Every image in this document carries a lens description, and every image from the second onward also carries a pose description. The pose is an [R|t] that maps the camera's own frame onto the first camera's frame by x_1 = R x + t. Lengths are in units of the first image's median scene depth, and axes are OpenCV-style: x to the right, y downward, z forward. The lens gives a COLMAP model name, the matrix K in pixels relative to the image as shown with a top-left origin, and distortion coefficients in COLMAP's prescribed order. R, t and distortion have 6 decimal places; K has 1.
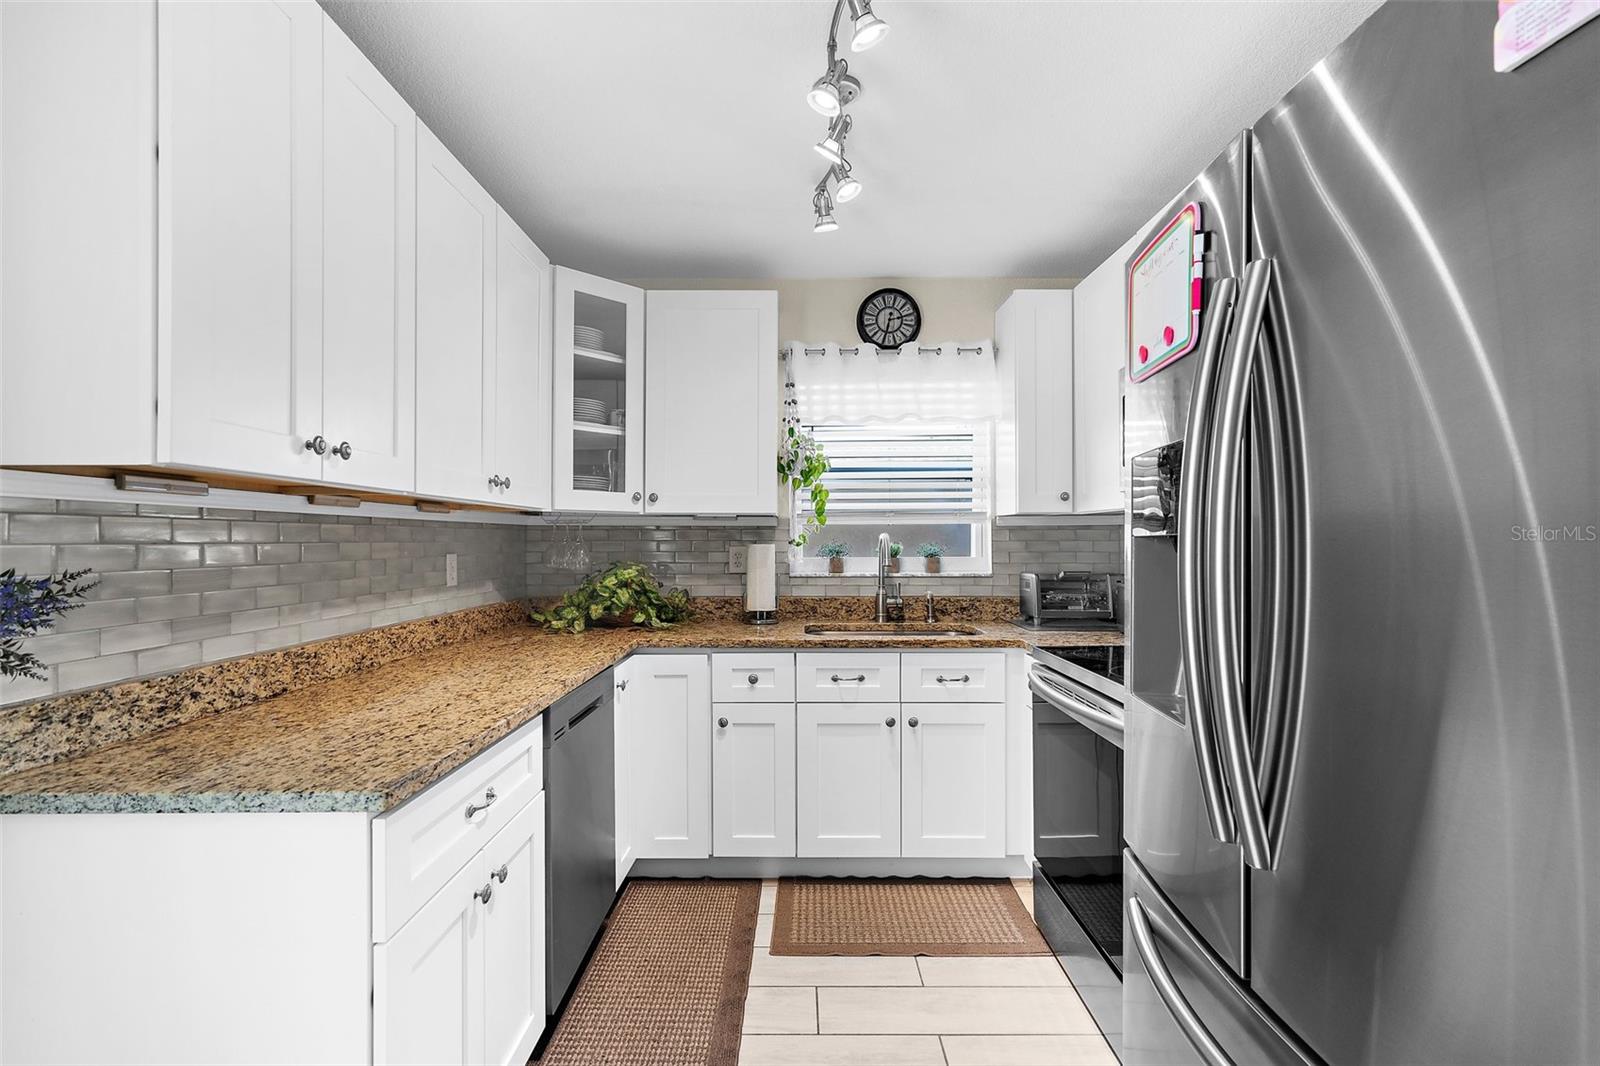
lens RADIAL K [[737.0, 0, 798.8], [0, 737.0, 532.0], [0, 0, 1]] dist [-0.001653, 0.000006]
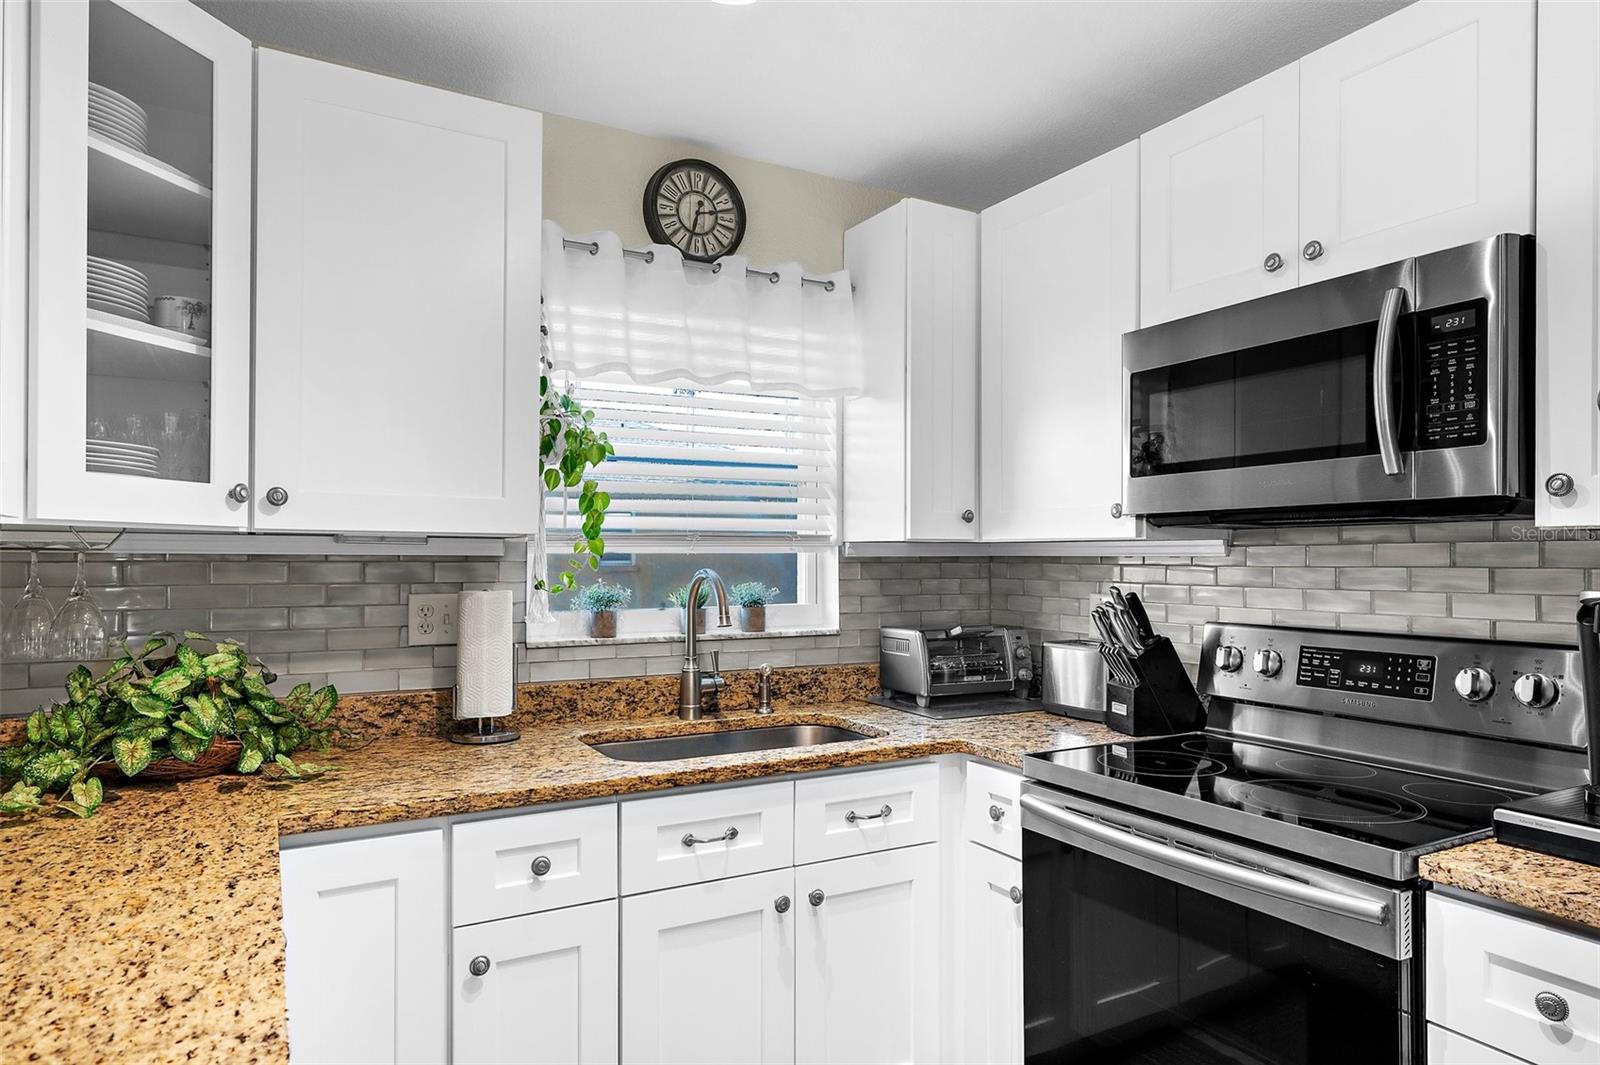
lens RADIAL K [[959.4, 0, 800.0], [0, 959.4, 547.9], [0, 0, 1]] dist [0.018396, -0.006478]
pose [[0.872082, 0.008449, 0.489287, -0.192777], [-0.009037, 0.999958, -0.001161, -0.015532], [-0.489277, -0.003409, 0.872122, 0.284183]]
